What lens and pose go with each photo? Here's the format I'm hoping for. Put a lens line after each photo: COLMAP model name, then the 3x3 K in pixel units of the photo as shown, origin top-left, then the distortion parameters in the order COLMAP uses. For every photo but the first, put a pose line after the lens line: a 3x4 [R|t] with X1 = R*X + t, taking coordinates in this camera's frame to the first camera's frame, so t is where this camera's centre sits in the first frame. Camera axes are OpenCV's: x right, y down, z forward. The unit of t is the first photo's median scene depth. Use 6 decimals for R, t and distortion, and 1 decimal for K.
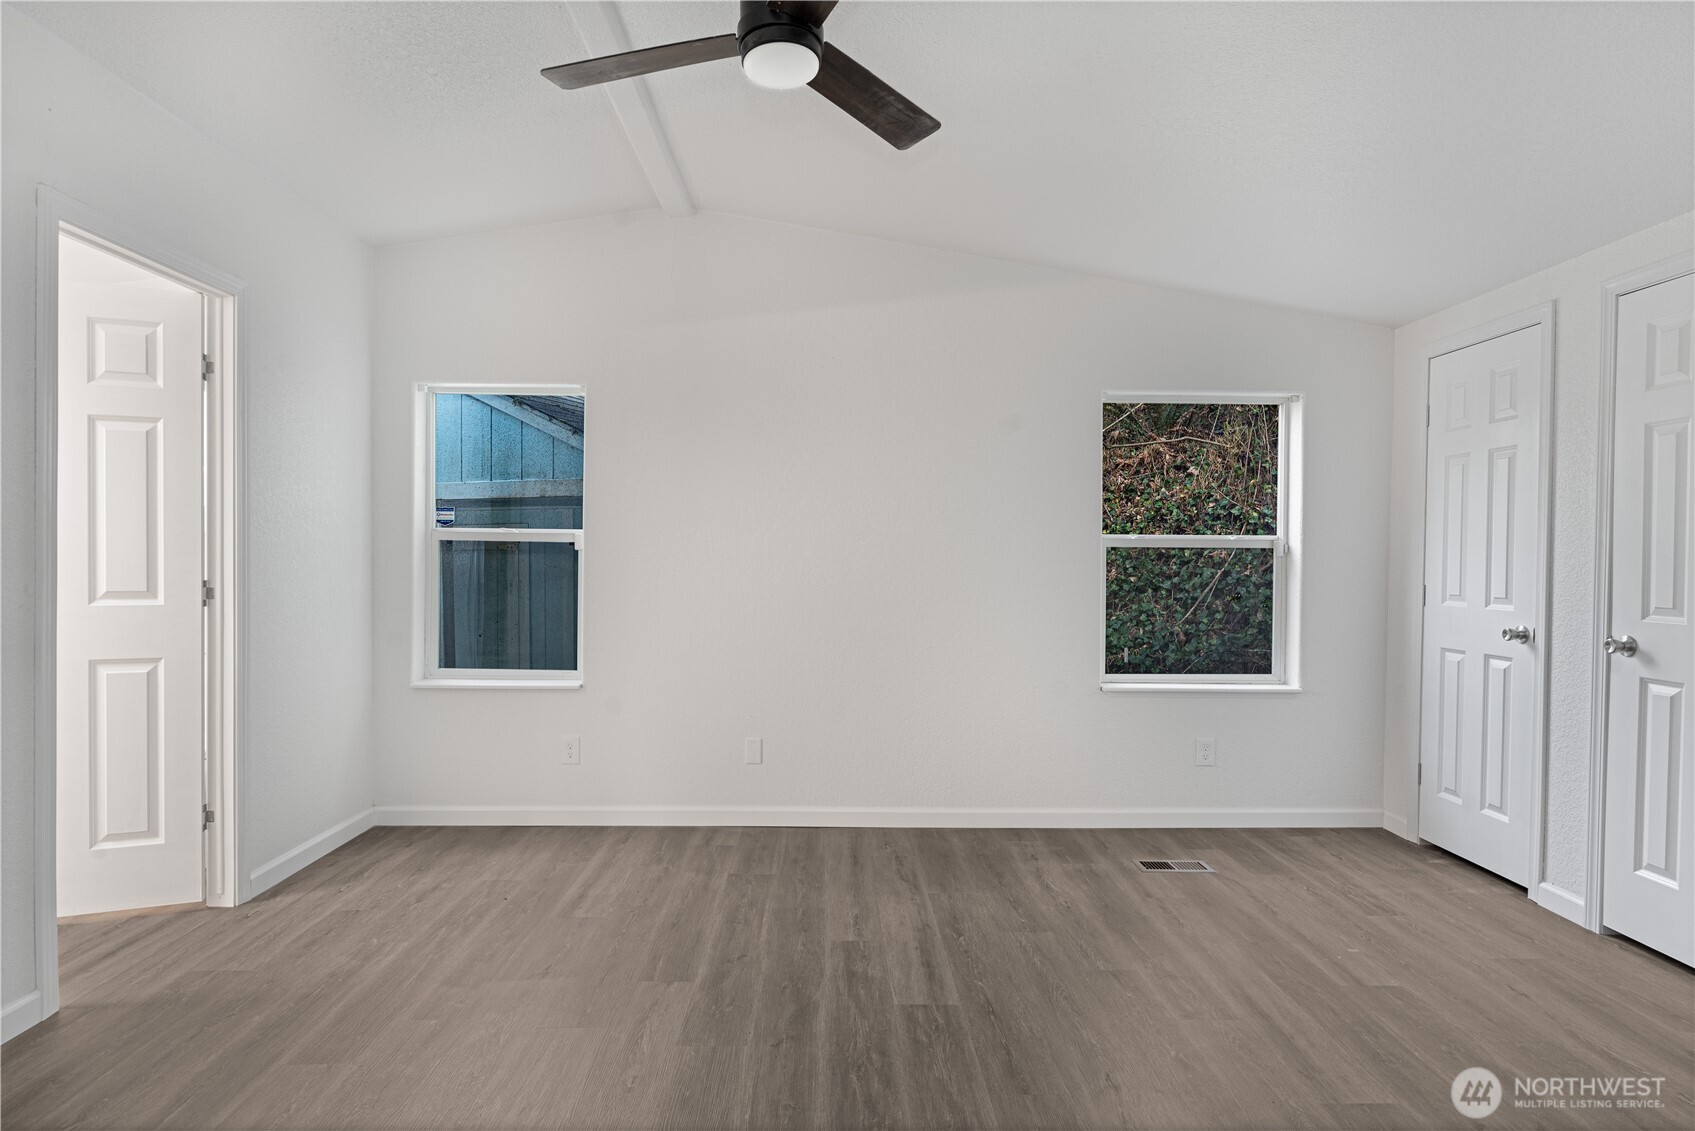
lens RADIAL K [[921.0, 0, 846.8], [0, 921.0, 570.2], [0, 0, 1]] dist [-0.001895, 0.001204]
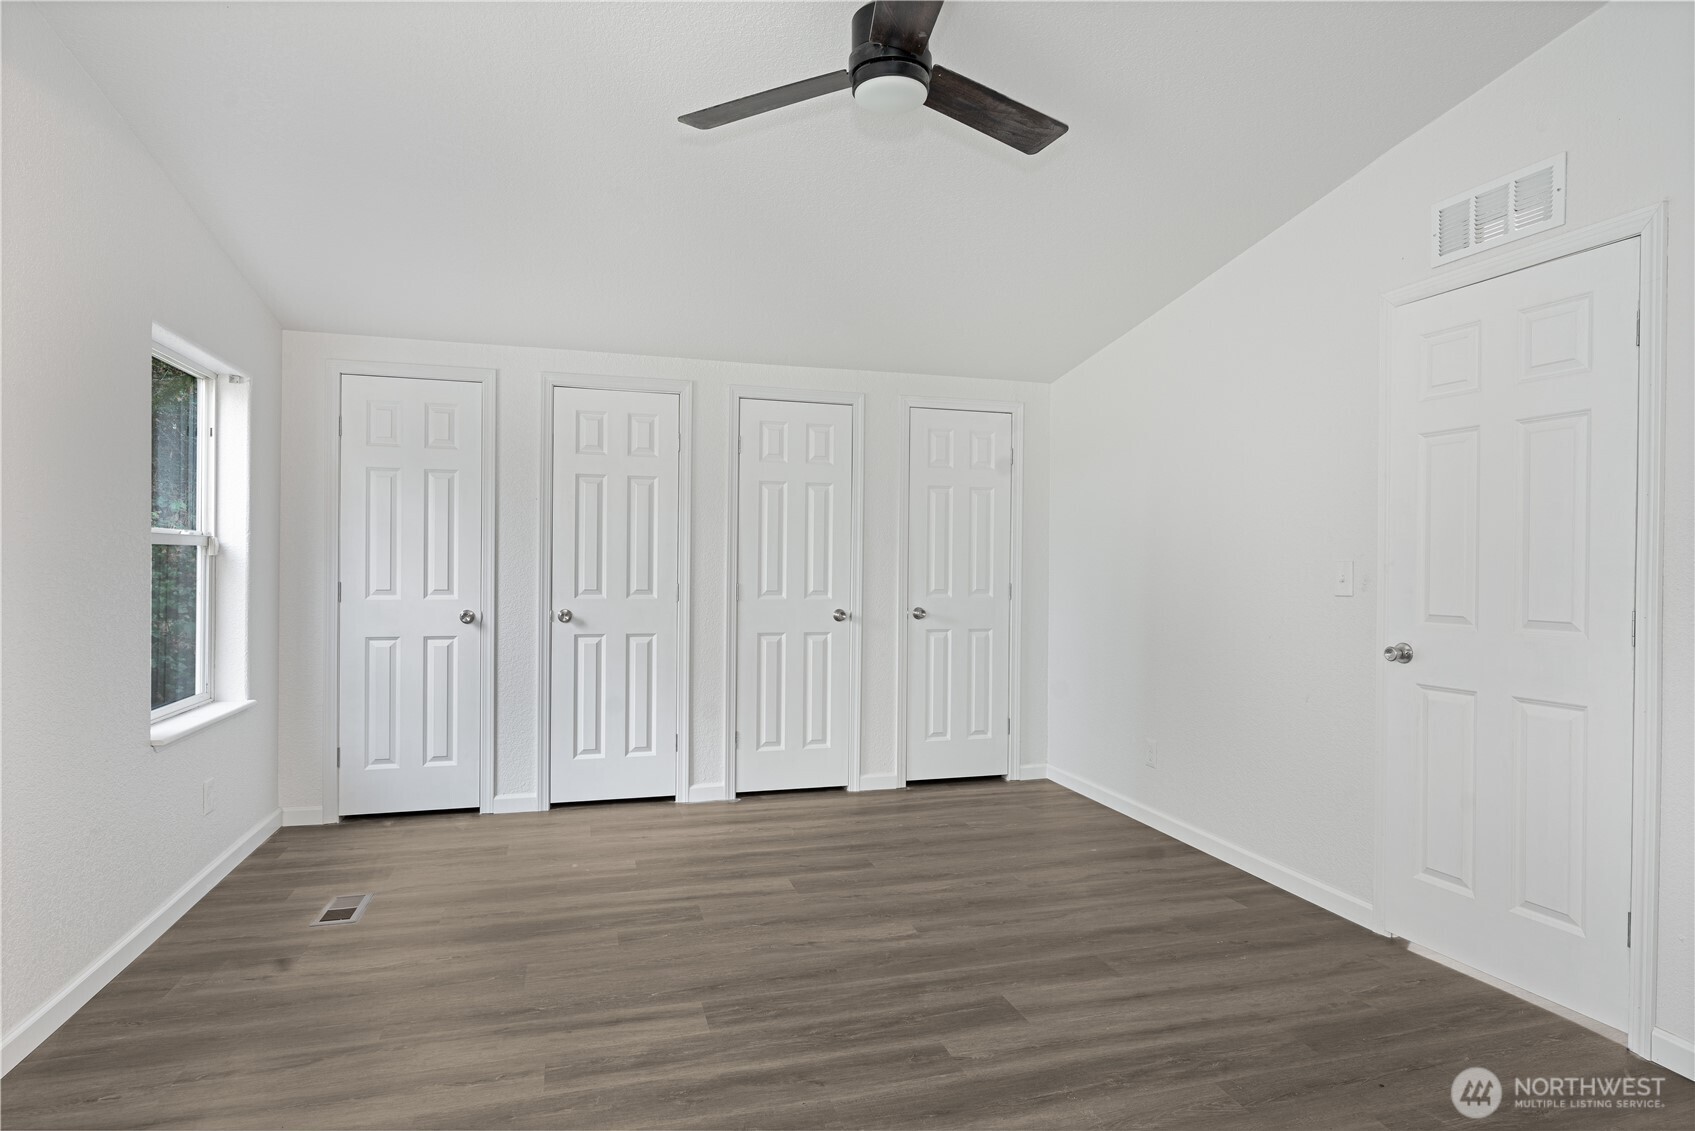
lens RADIAL K [[921.0, 0, 846.8], [0, 921.0, 570.2], [0, 0, 1]] dist [-0.001895, 0.001204]
pose [[-0.262856, -0.017854, 0.964670, -0.647844], [0.003906, 0.999801, 0.019568, -0.019262], [-0.964827, 0.008912, -0.262734, 0.799544]]
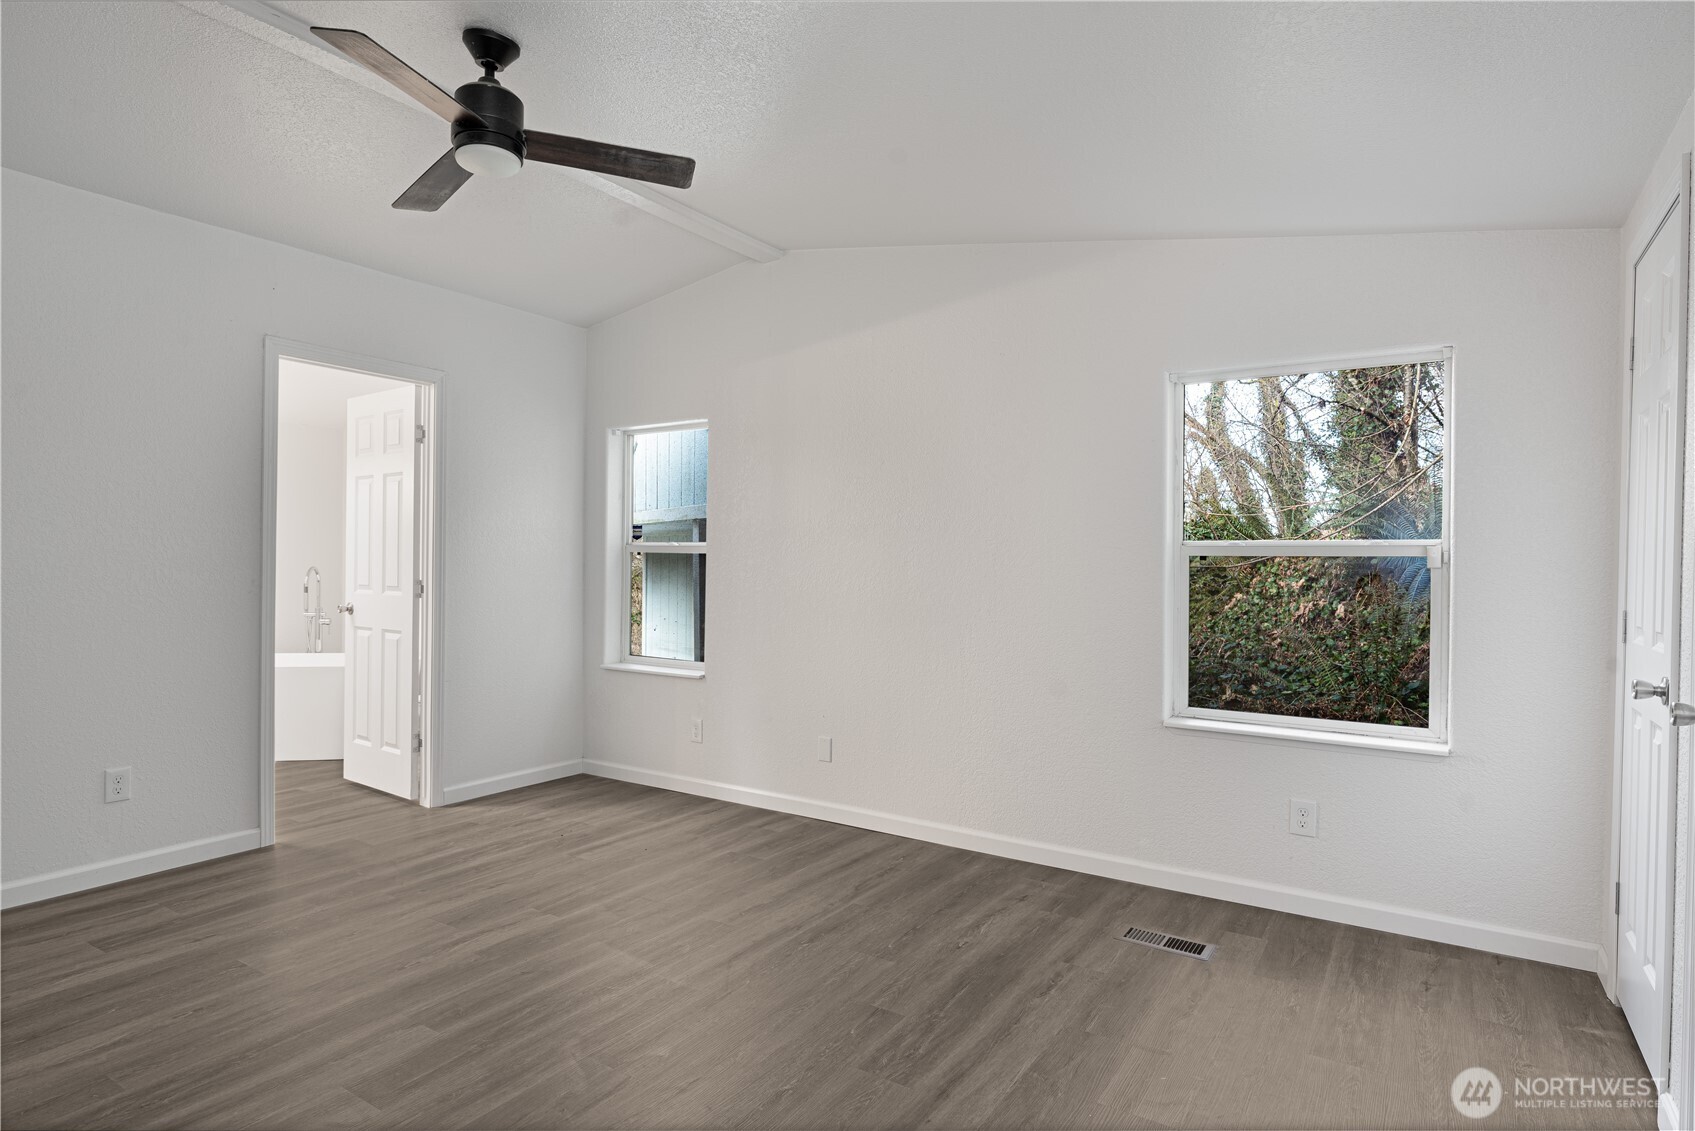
lens RADIAL K [[921.0, 0, 846.8], [0, 921.0, 570.2], [0, 0, 1]] dist [-0.001895, 0.001204]
pose [[0.825797, 0.005568, -0.563939, 0.611470], [-0.014852, 0.999819, -0.011877, 0.002854], [0.563771, 0.018183, 0.825731, 0.159891]]
